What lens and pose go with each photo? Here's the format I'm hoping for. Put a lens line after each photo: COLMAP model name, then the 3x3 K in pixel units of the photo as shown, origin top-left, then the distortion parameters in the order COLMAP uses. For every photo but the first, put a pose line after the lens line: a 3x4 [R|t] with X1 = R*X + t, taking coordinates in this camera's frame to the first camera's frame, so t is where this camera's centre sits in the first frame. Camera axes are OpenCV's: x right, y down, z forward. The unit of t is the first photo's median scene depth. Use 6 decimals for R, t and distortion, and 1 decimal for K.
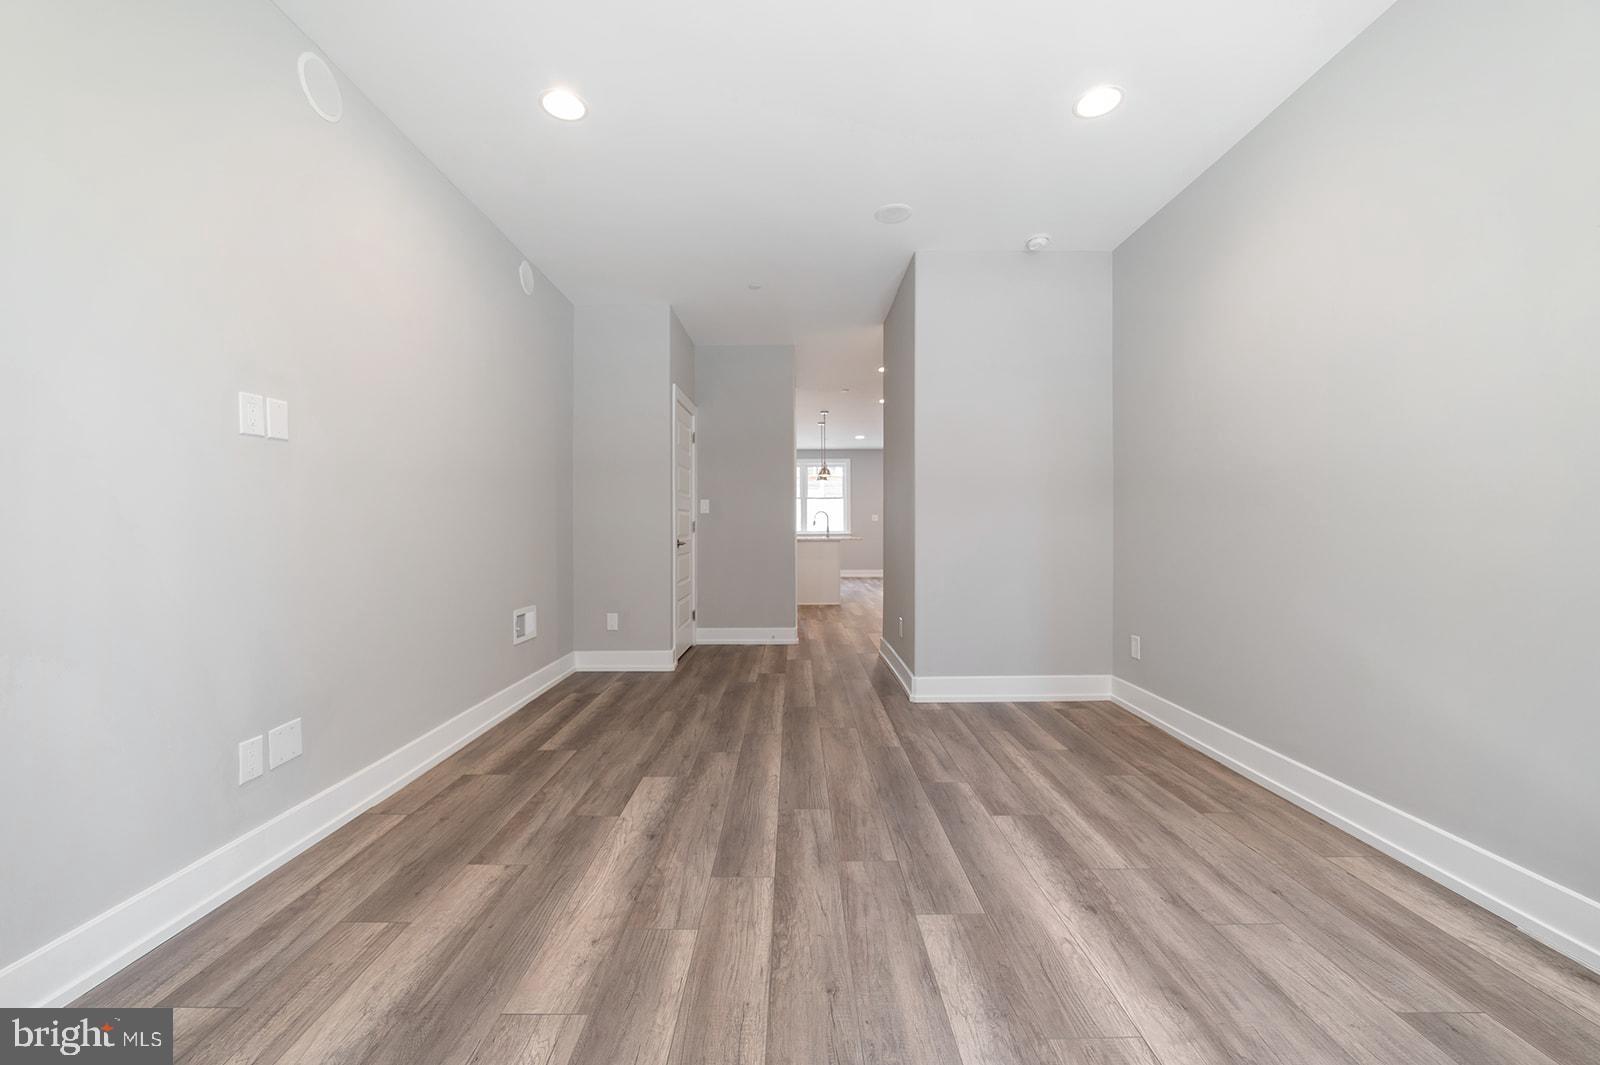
lens RADIAL K [[617.2, 0, 792.0], [0, 617.2, 528.3], [0, 0, 1]] dist [-0.020118, 0.006554]
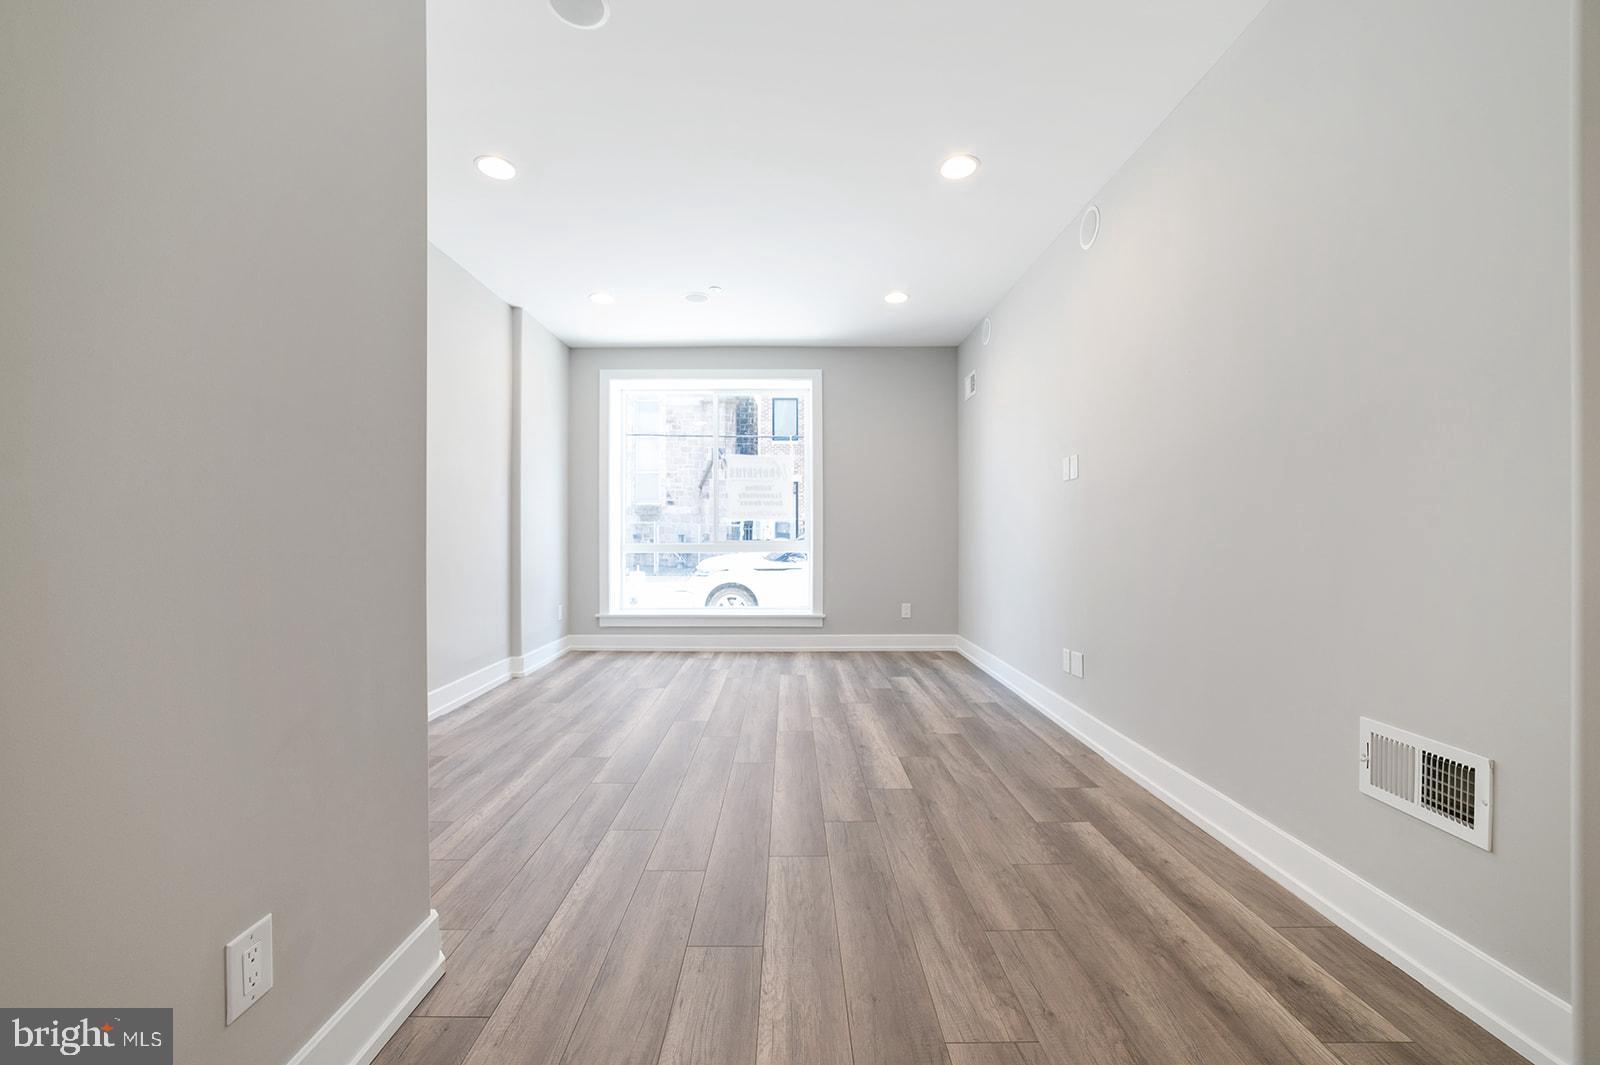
lens RADIAL K [[617.2, 0, 795.5], [0, 617.2, 533.8], [0, 0, 1]] dist [-0.020118, 0.006554]
pose [[-0.999893, 0.004551, -0.013927, -0.049779], [0.004524, 0.999988, 0.002017, -0.002910], [0.013936, 0.001954, -0.999901, 2.299234]]
